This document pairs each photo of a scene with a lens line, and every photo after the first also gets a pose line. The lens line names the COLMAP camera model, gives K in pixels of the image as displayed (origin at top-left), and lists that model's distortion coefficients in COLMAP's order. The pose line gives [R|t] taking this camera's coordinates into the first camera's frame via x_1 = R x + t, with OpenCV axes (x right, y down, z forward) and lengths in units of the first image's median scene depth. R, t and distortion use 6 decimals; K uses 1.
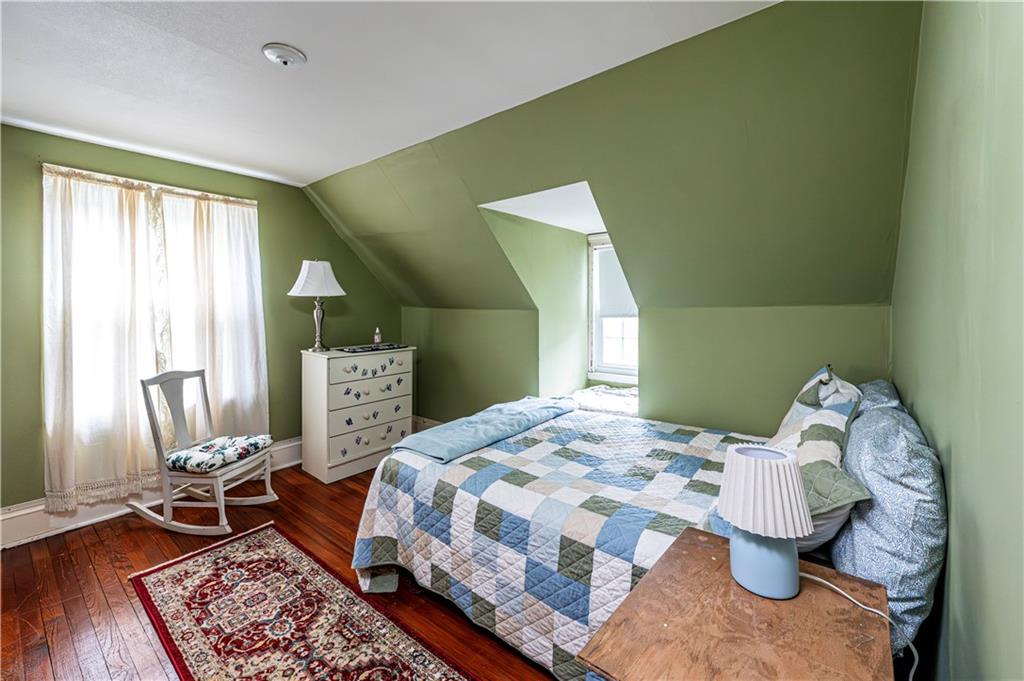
lens RADIAL K [[361.4, 0, 512.0], [0, 361.4, 340.5], [0, 0, 1]] dist [0.000078, -0.019410]
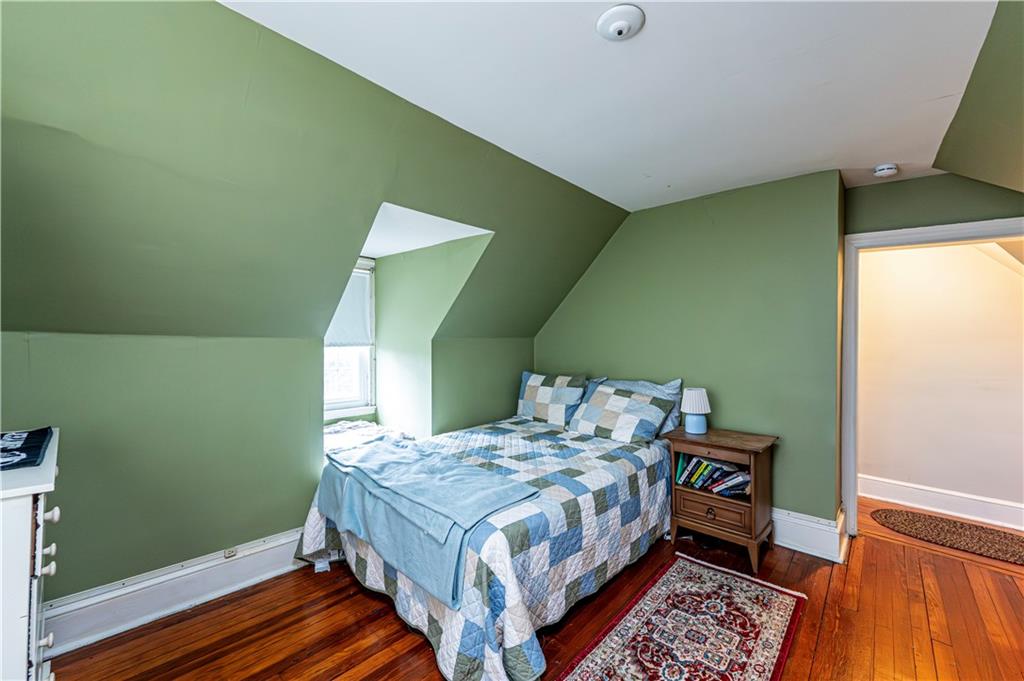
lens RADIAL K [[416.8, 0, 510.0], [0, 416.8, 332.9], [0, 0, 1]] dist [-0.000184, 0.000081]
pose [[0.121781, -0.003539, 0.992551, -1.639649], [0.041939, 0.999119, -0.001583, -0.142306], [-0.991671, 0.041820, 0.121822, 1.111736]]
